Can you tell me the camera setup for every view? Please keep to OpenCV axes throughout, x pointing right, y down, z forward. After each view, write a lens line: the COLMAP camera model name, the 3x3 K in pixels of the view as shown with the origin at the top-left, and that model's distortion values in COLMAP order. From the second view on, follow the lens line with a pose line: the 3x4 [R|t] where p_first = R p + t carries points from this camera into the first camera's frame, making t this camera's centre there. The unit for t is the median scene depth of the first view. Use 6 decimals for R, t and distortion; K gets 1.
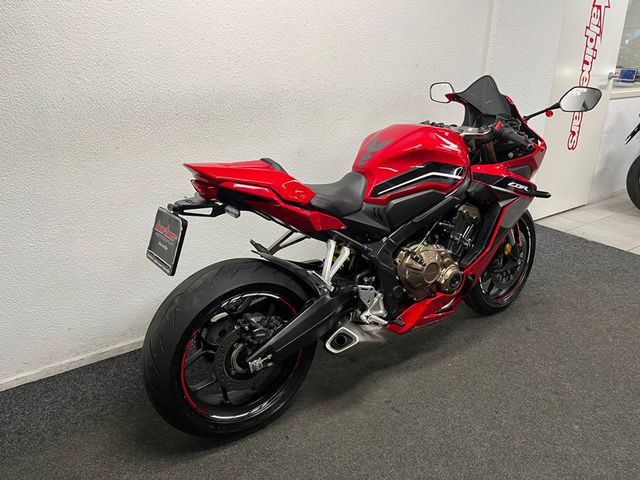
lens RADIAL K [[479.0, 0, 323.6], [0, 479.0, 242.8], [0, 0, 1]] dist [0.044221, -0.001573]
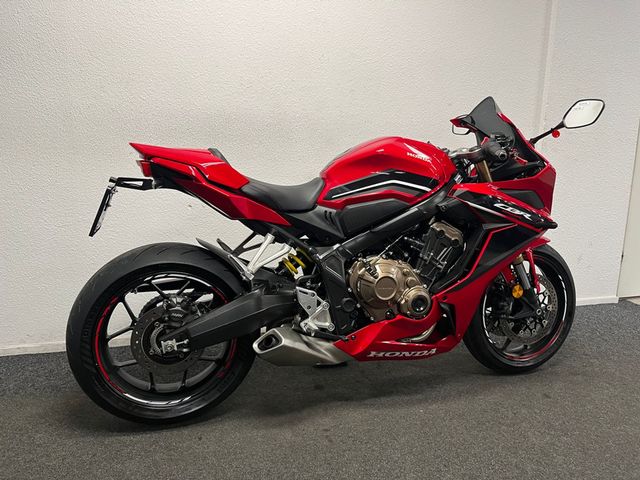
lens RADIAL K [[479.0, 0, 322.7], [0, 479.0, 239.8], [0, 0, 1]] dist [0.044221, -0.001573]
pose [[0.951833, 0.076291, -0.296973, 0.369771], [-0.131301, 0.976669, -0.169932, 0.141968], [0.277080, 0.200740, 0.939644, 0.095769]]
